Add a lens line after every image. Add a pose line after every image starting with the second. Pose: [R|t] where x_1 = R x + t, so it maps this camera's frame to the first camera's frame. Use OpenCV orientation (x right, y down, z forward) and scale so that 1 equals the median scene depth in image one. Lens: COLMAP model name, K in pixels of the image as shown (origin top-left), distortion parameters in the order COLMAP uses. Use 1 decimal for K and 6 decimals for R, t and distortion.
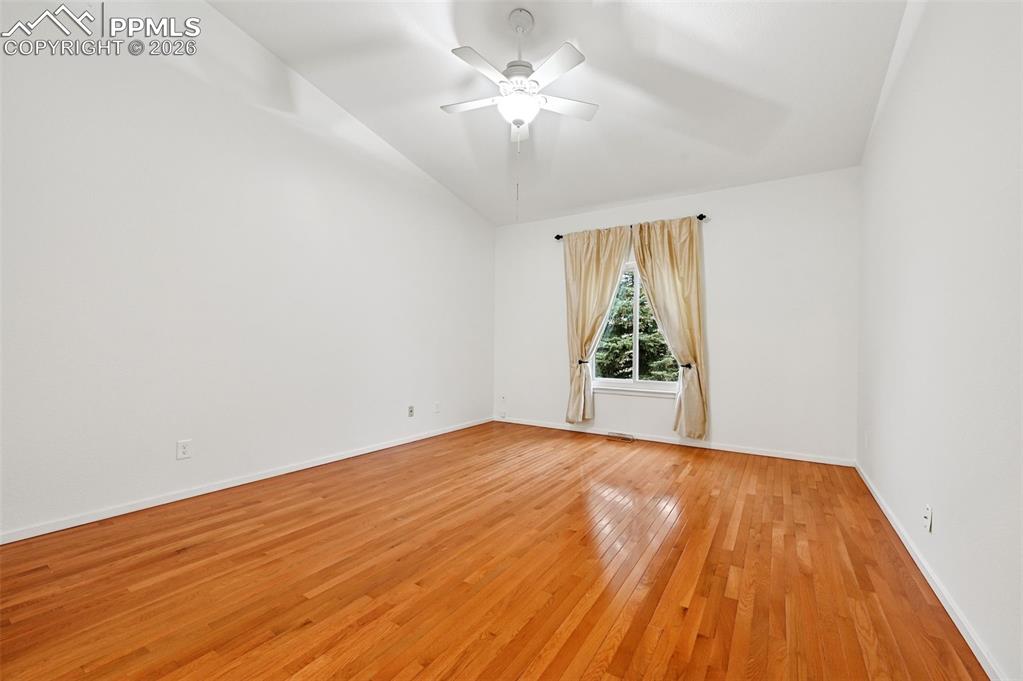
lens RADIAL K [[410.1, 0, 534.3], [0, 410.1, 337.6], [0, 0, 1]] dist [-0.000090, -0.000203]
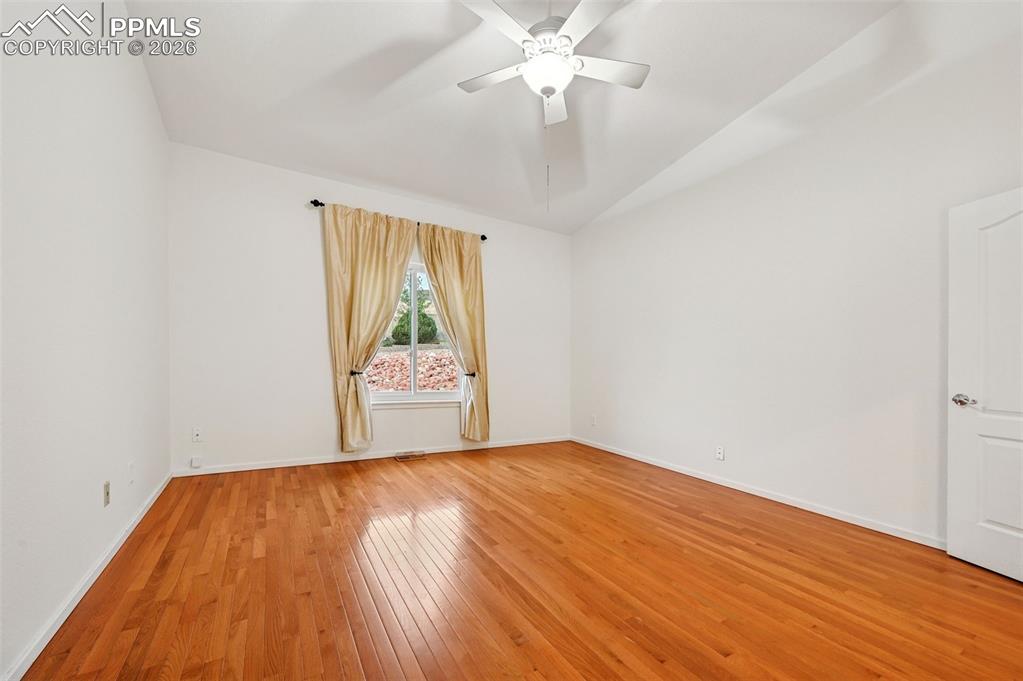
lens RADIAL K [[402.0, 0, 512.5], [0, 402.0, 354.8], [0, 0, 1]] dist [0.000020, 0.000088]
pose [[0.469354, 0.012580, 0.882920, -0.758352], [-0.047147, 0.998829, 0.010832, 0.001749], [-0.881750, -0.046711, 0.469398, 0.641046]]
